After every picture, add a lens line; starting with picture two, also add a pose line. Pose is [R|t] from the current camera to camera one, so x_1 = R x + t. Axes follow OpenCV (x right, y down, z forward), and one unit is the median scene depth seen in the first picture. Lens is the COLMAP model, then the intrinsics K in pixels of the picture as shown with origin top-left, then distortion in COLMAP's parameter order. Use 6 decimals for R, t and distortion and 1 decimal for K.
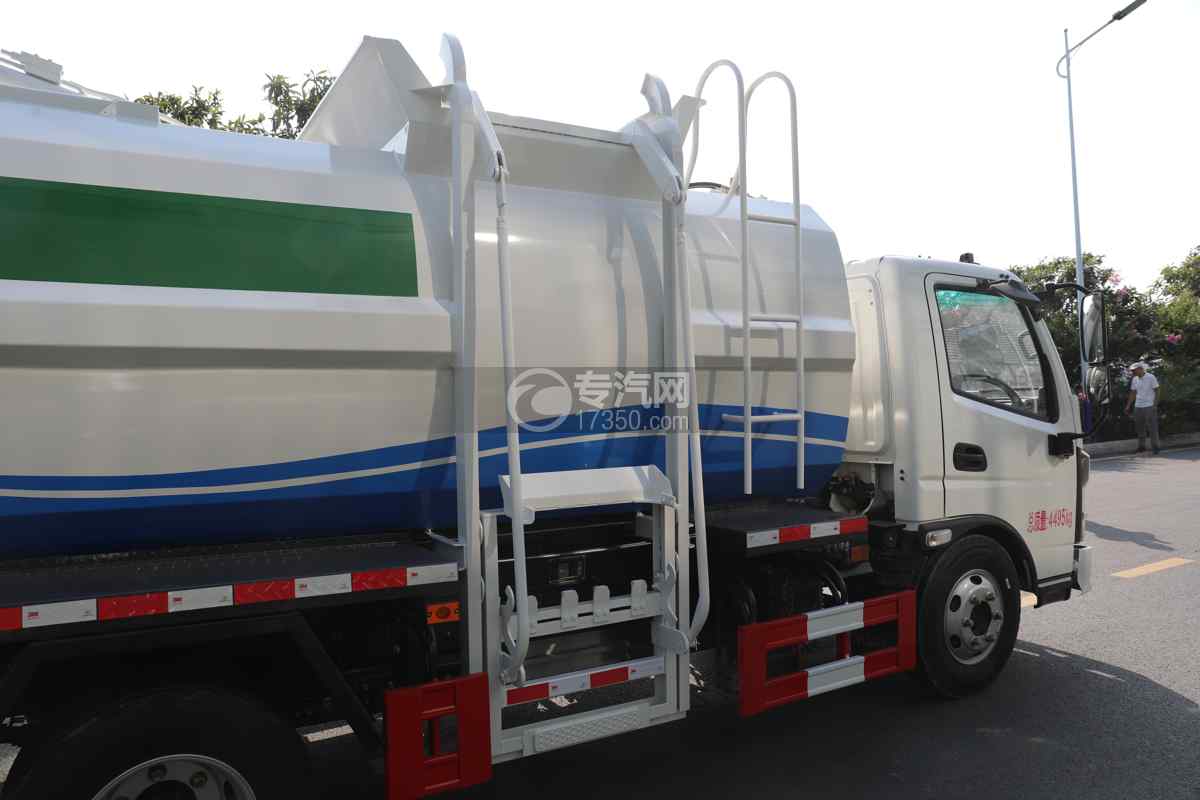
lens RADIAL K [[847.2, 0, 596.4], [0, 847.2, 398.8], [0, 0, 1]] dist [-0.085489, 0.078103]
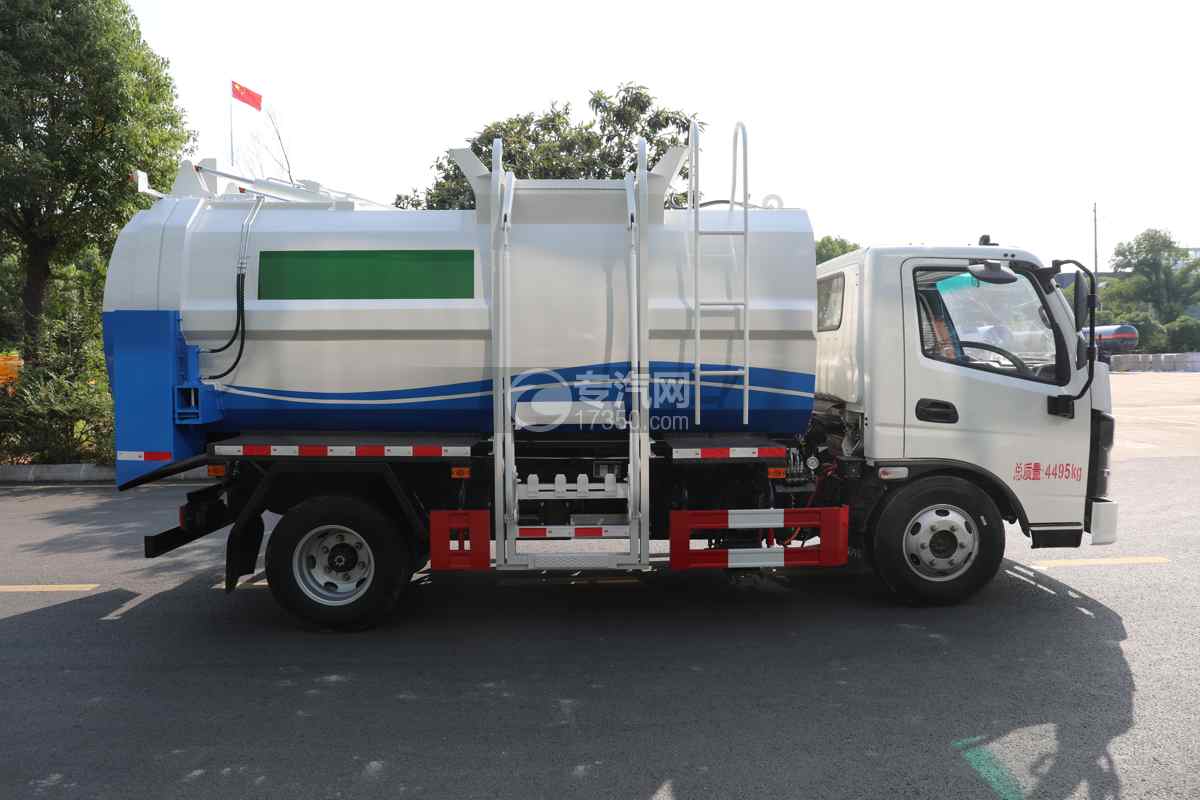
lens RADIAL K [[847.2, 0, 596.4], [0, 847.2, 398.8], [0, 0, 1]] dist [-0.085489, 0.078103]
pose [[0.878759, 0.038105, -0.475743, 0.690094], [-0.011650, 0.998223, 0.058434, -0.014508], [0.477124, -0.045807, 0.877641, -0.346763]]
